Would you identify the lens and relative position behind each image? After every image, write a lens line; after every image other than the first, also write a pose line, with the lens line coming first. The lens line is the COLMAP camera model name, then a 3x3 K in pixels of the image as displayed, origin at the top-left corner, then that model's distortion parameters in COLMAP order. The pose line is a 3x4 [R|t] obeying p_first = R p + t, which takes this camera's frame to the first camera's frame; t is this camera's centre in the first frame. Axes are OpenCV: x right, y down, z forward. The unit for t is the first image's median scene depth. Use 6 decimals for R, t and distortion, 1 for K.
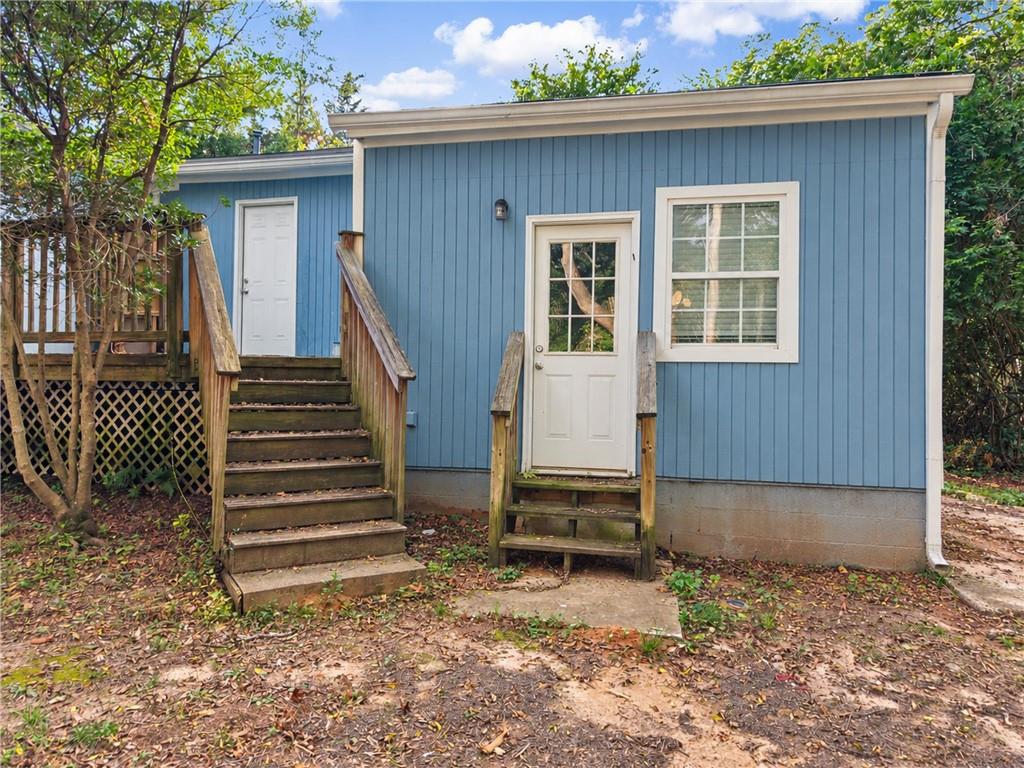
lens RADIAL K [[666.3, 0, 512.0], [0, 666.3, 384.0], [0, 0, 1]] dist [0.007319, -0.001320]
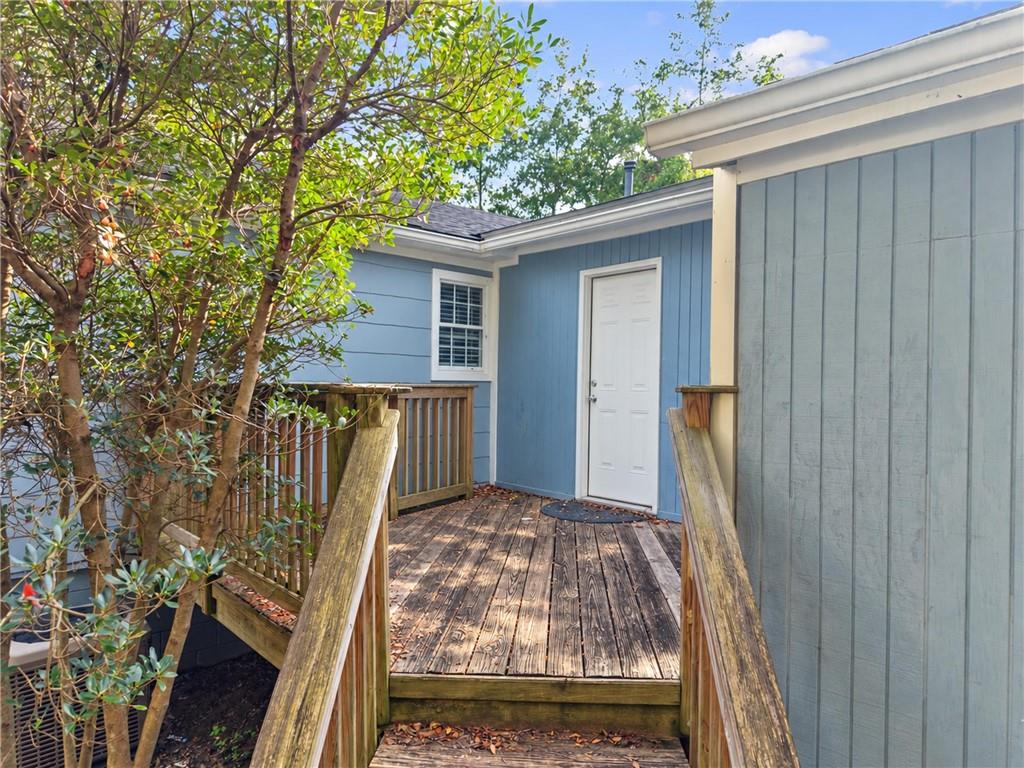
lens RADIAL K [[666.3, 0, 512.0], [0, 666.3, 384.0], [0, 0, 1]] dist [0.007319, -0.001320]
pose [[0.813600, 0.000370, -0.581426, -0.064448], [-0.006912, 0.999935, -0.009036, -0.151918], [0.581385, 0.011371, 0.813549, 0.393952]]
